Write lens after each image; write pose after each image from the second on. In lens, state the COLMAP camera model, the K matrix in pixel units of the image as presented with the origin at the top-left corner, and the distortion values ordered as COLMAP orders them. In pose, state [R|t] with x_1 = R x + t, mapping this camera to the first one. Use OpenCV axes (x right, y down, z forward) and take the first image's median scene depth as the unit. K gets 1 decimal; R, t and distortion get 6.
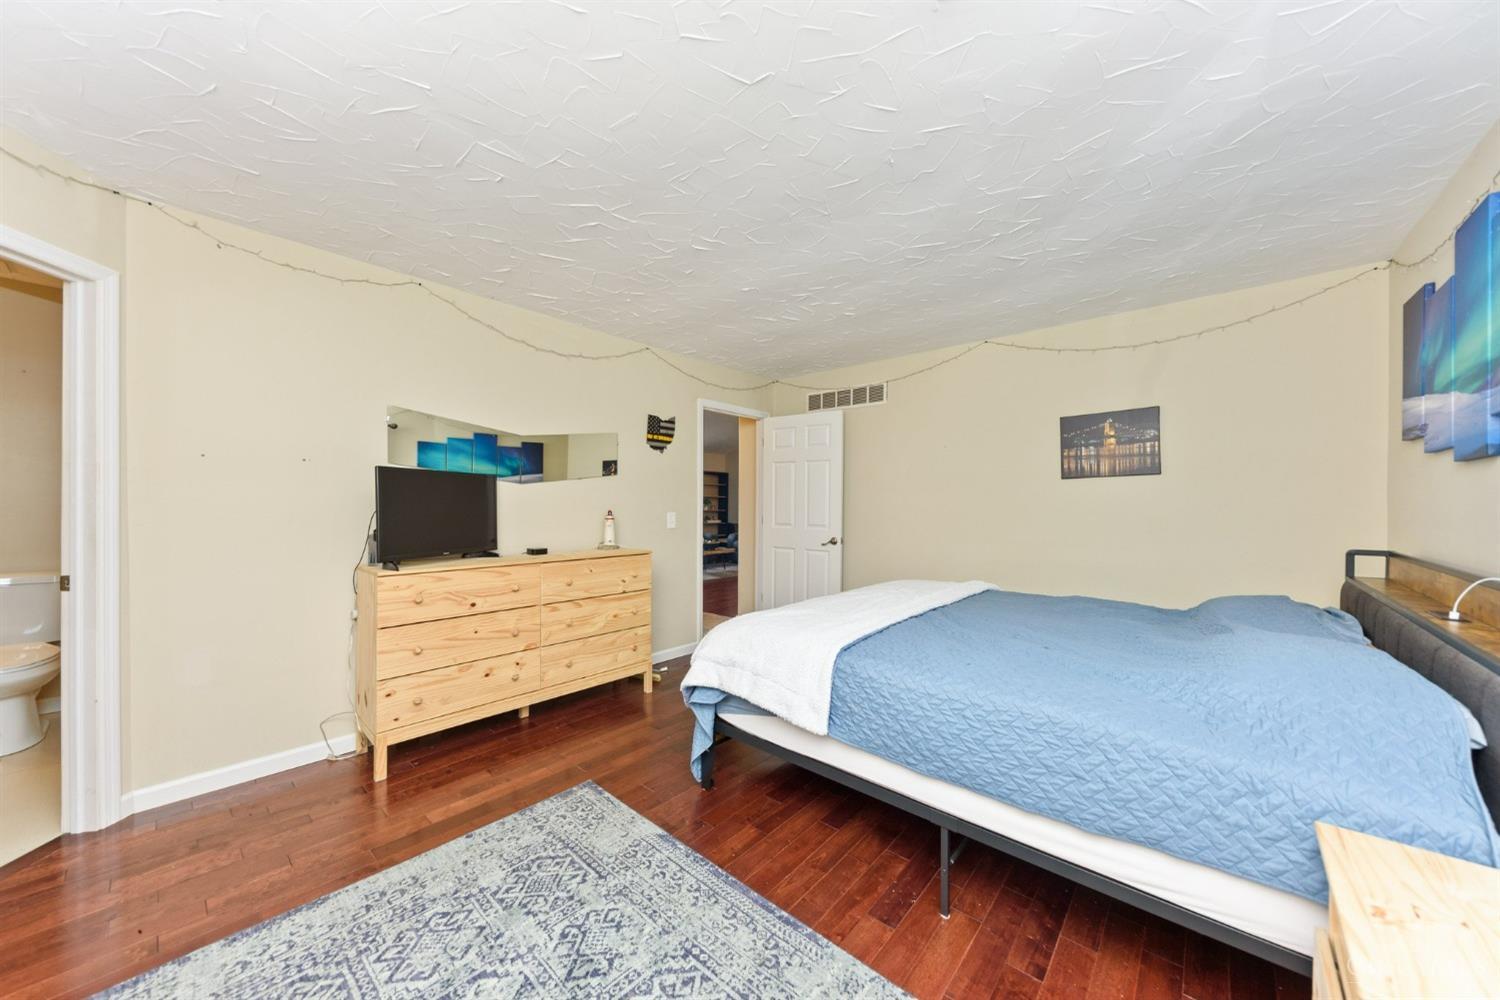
lens RADIAL K [[519.2, 0, 742.4], [0, 519.2, 508.5], [0, 0, 1]] dist [0.002303, -0.001268]
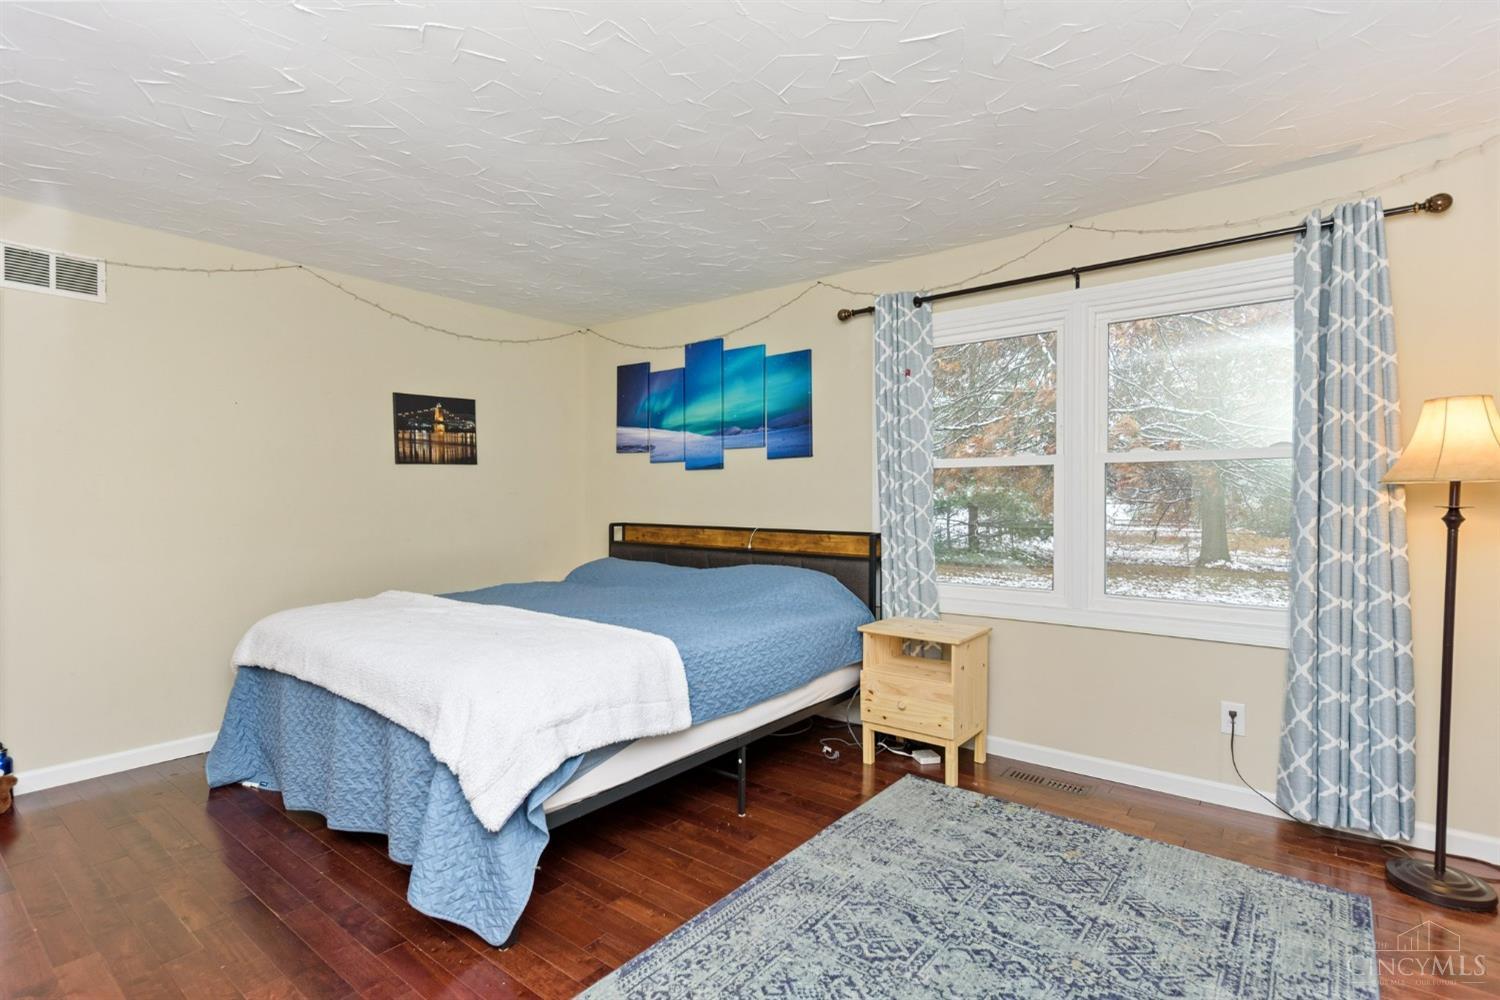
lens RADIAL K [[702.6, 0, 749.8], [0, 702.6, 502.2], [0, 0, 1]] dist [0.001221, 0.000182]
pose [[-0.055043, -0.014979, 0.998372, -0.652736], [0.007361, 0.999854, 0.015407, -0.007339], [-0.998457, 0.008197, -0.054925, 0.524820]]
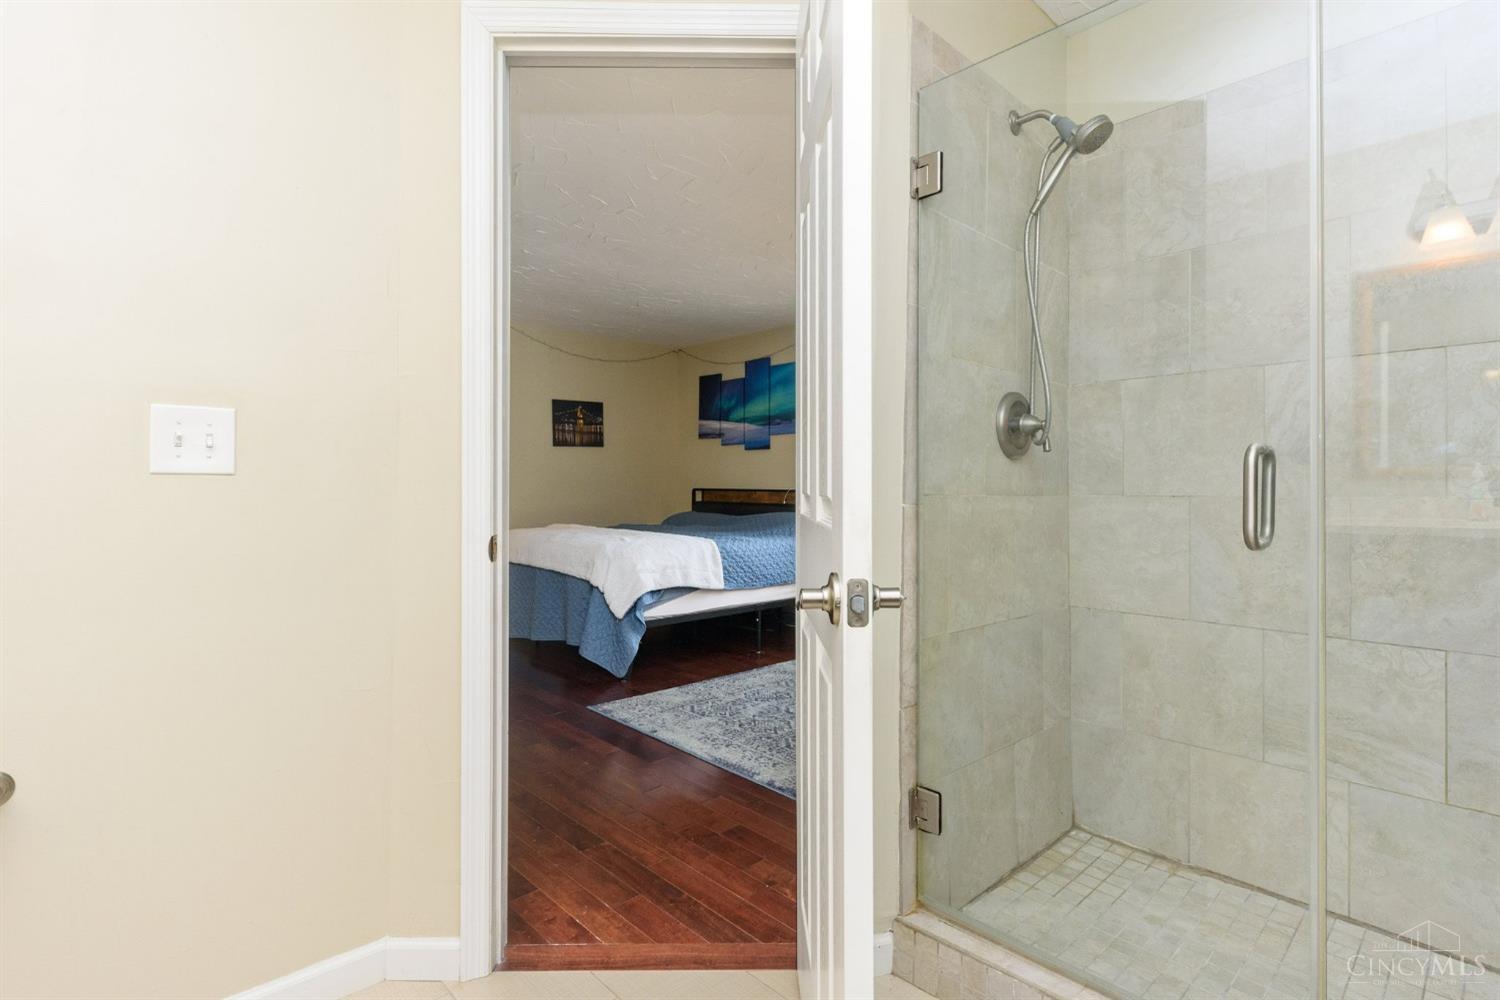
lens RADIAL K [[702.6, 0, 742.7], [0, 702.6, 487.4], [0, 0, 1]] dist [0.001221, 0.000182]
pose [[0.101962, -0.008709, 0.994750, -1.230168], [0.003943, 0.999957, 0.008351, 0.038866], [-0.994780, 0.003071, 0.101992, 0.376210]]
